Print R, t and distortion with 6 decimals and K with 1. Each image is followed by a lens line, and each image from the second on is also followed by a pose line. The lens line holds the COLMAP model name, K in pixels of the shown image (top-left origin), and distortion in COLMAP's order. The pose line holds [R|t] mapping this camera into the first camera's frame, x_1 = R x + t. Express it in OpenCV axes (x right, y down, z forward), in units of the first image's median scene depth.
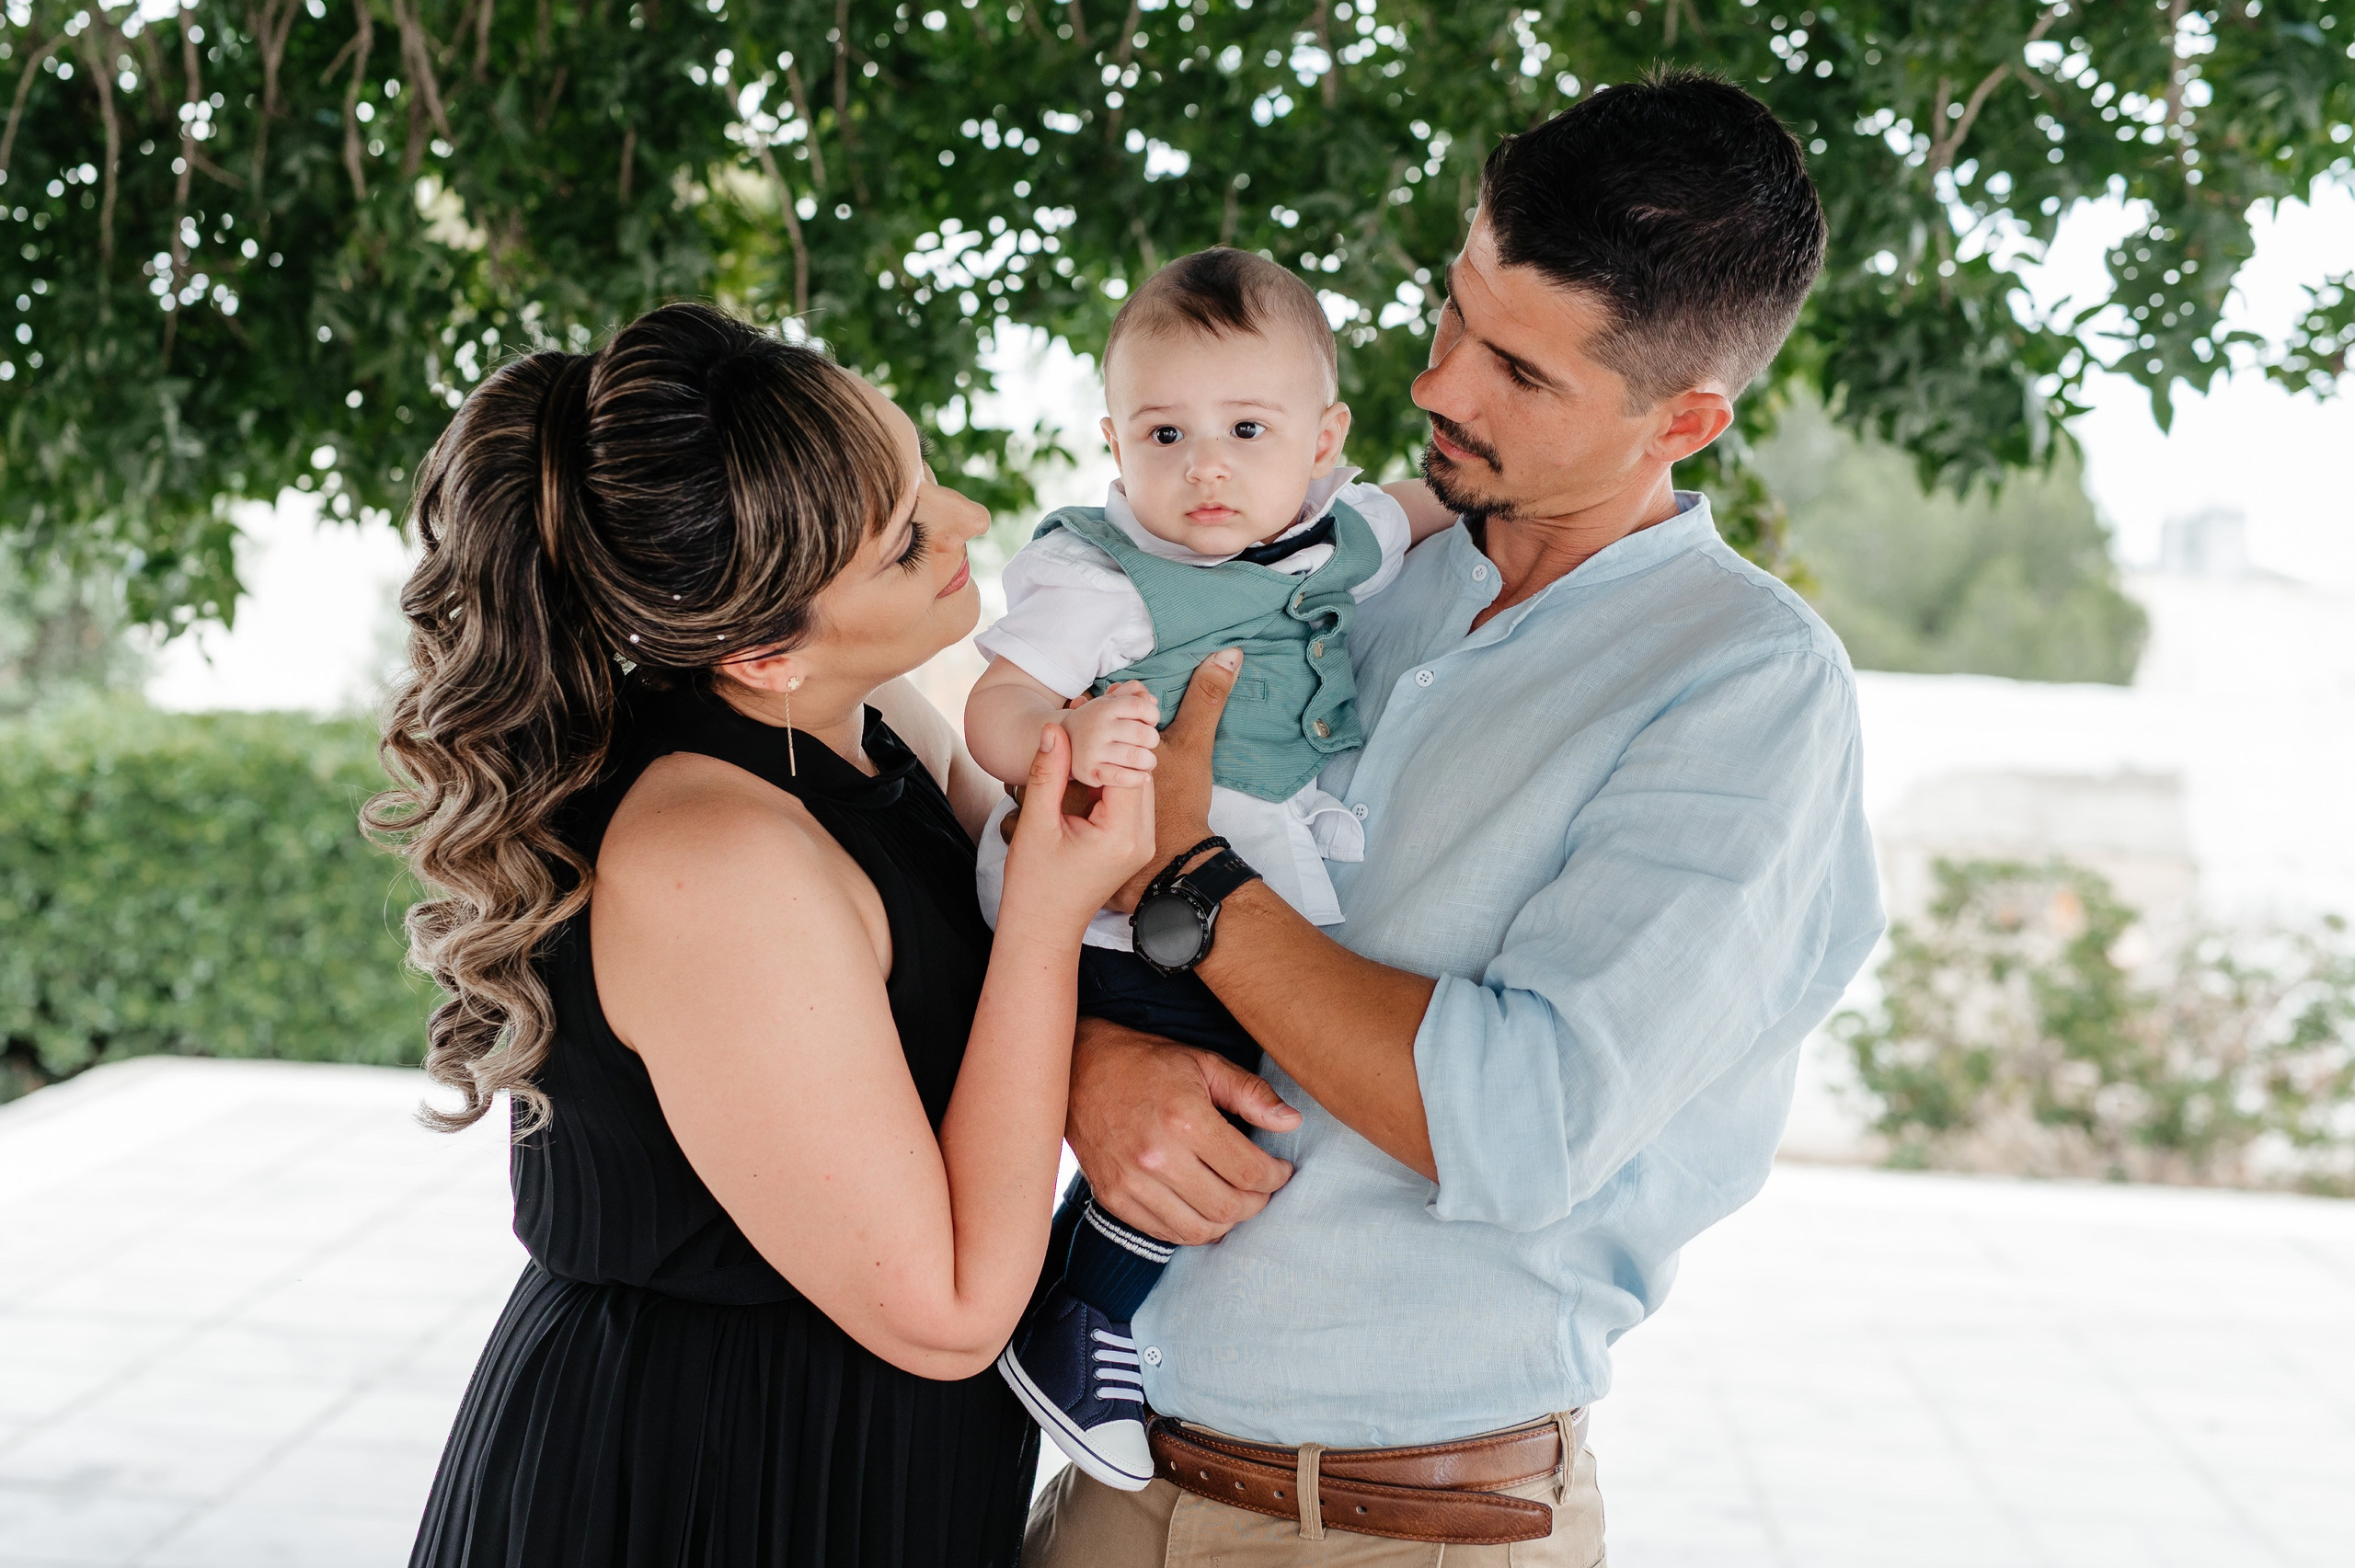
lens RADIAL K [[3323.6, 0, 1130.7], [0, 3323.6, 815.7], [0, 0, 1]] dist [-0.001226, 0.050082]
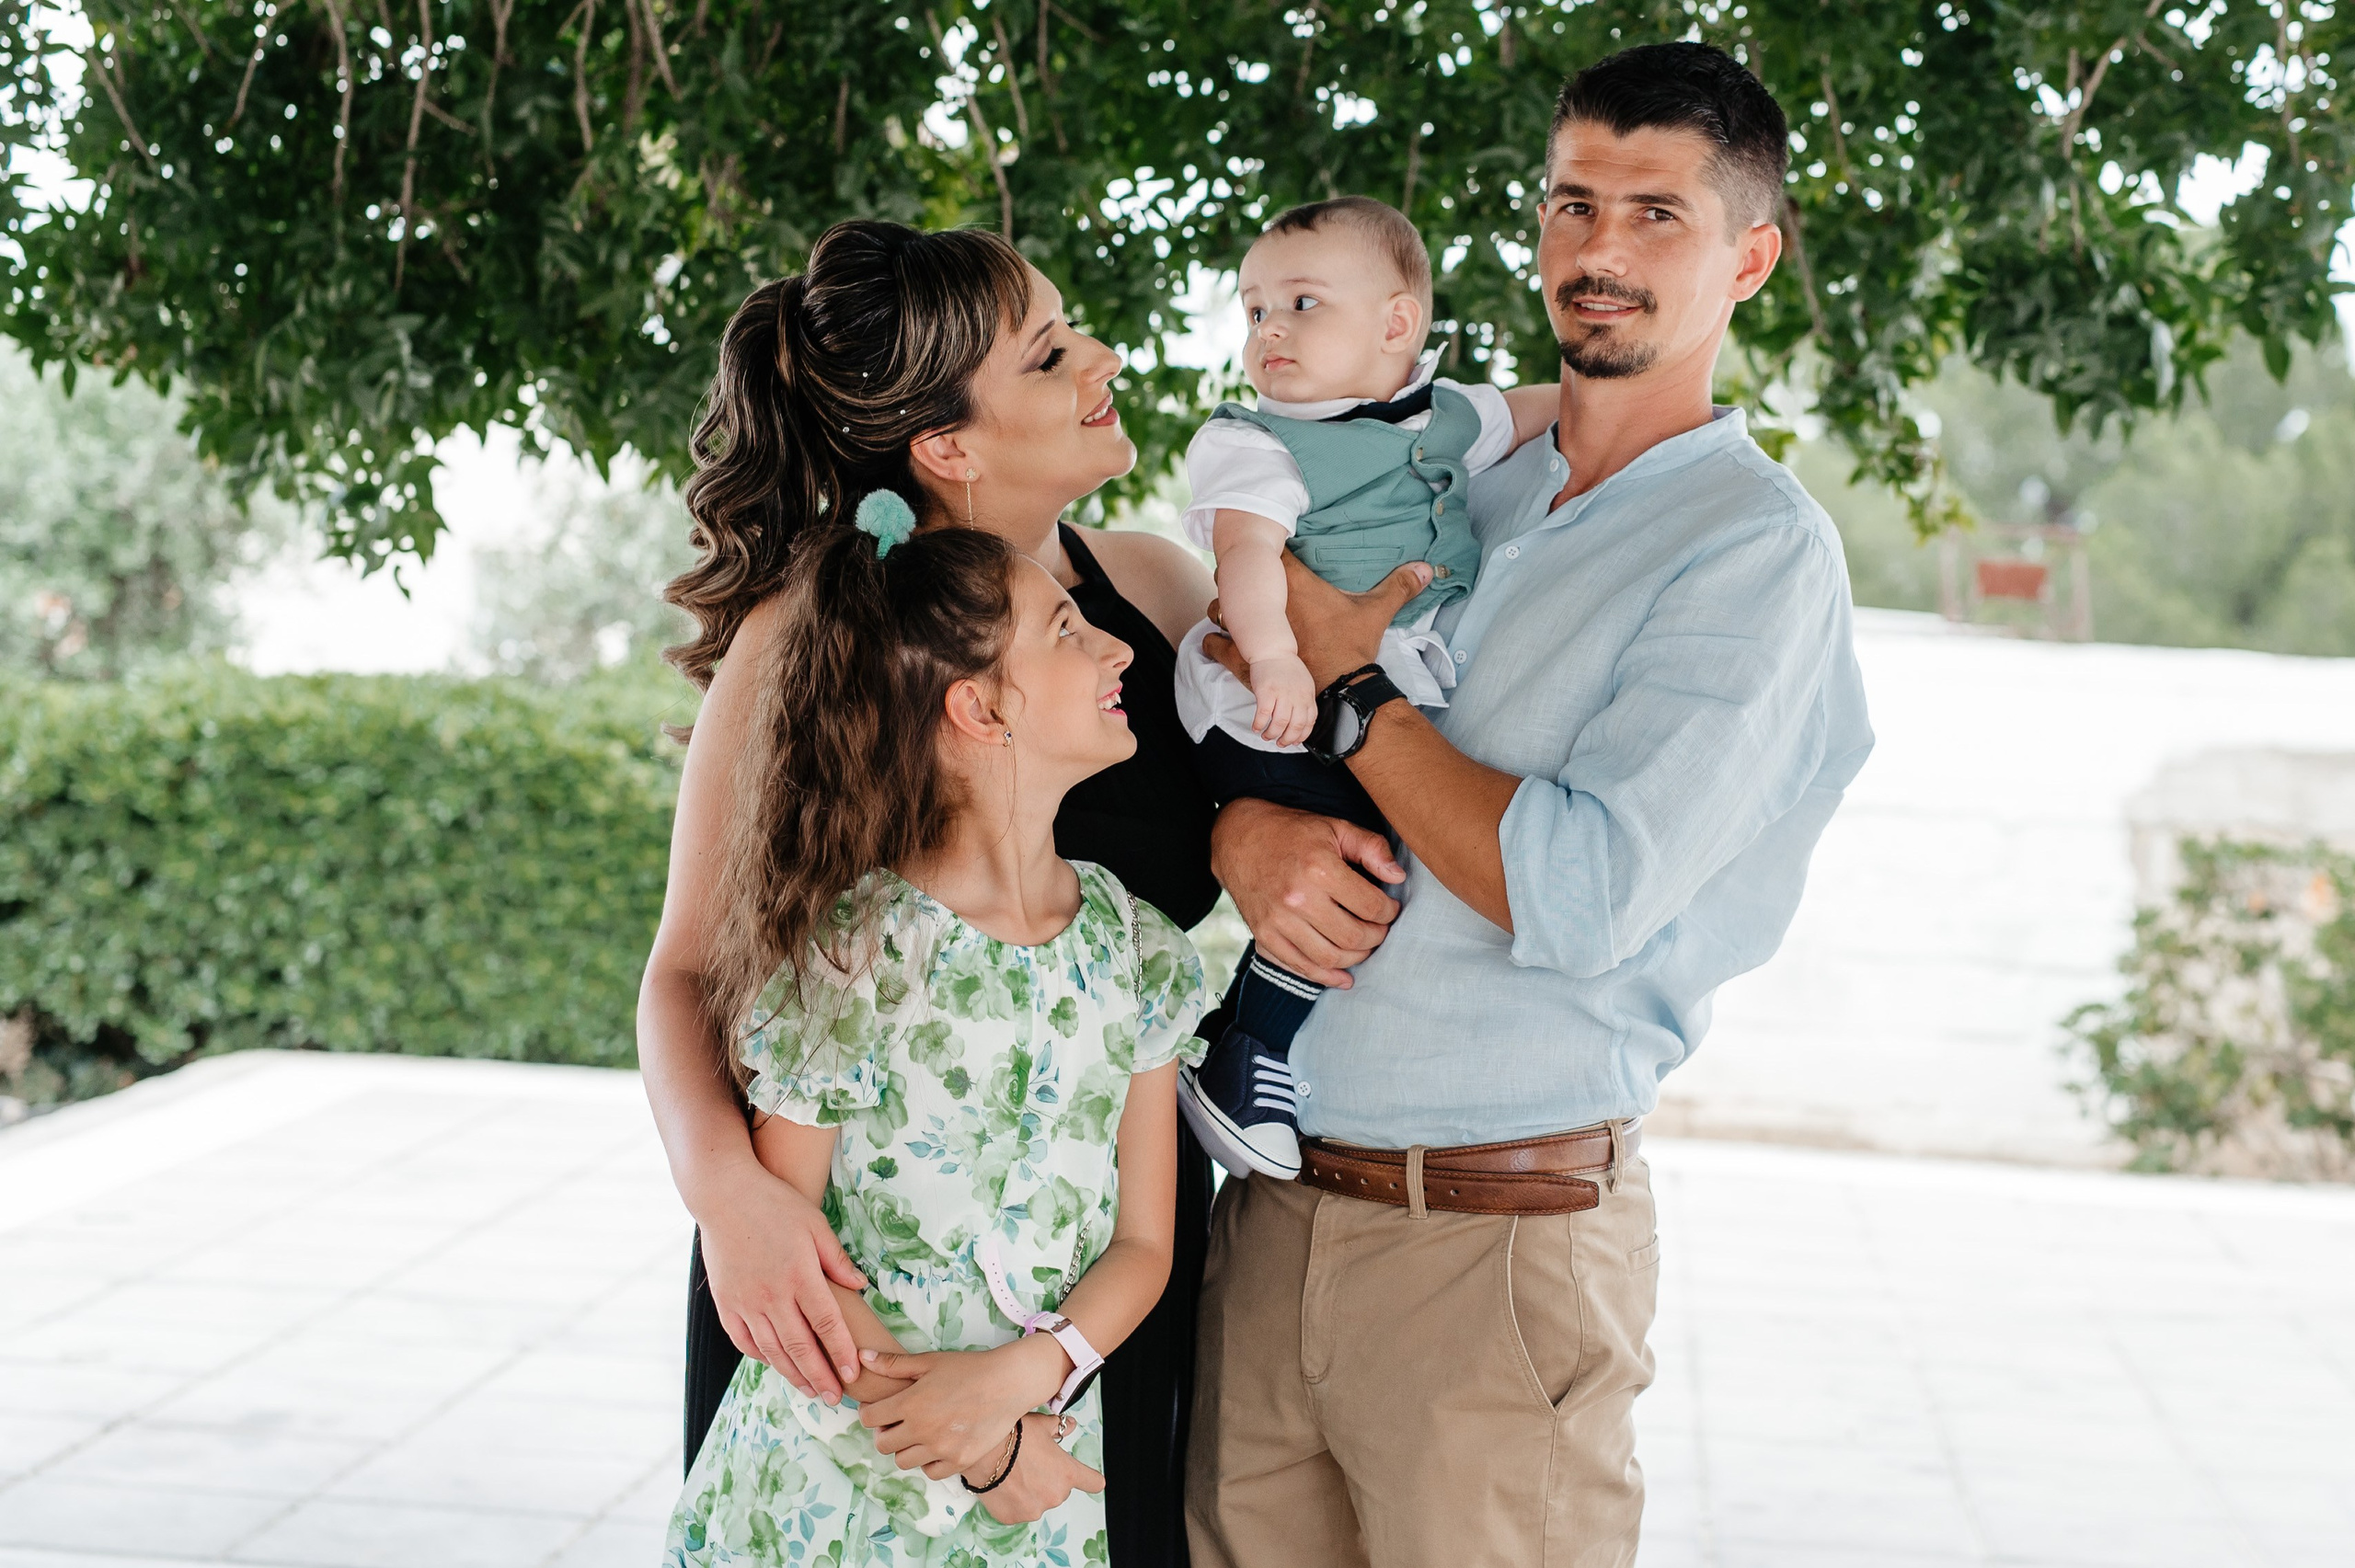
lens RADIAL K [[3550.4, 0, 1175.7], [0, 3550.4, 786.1], [0, 0, 1]] dist [-0.030178, 0.041300]
pose [[0.999024, 0.011425, -0.042658, 0.005226], [-0.011392, 0.999935, 0.001000, 0.015595], [0.042667, -0.000513, 0.999089, -0.124121]]
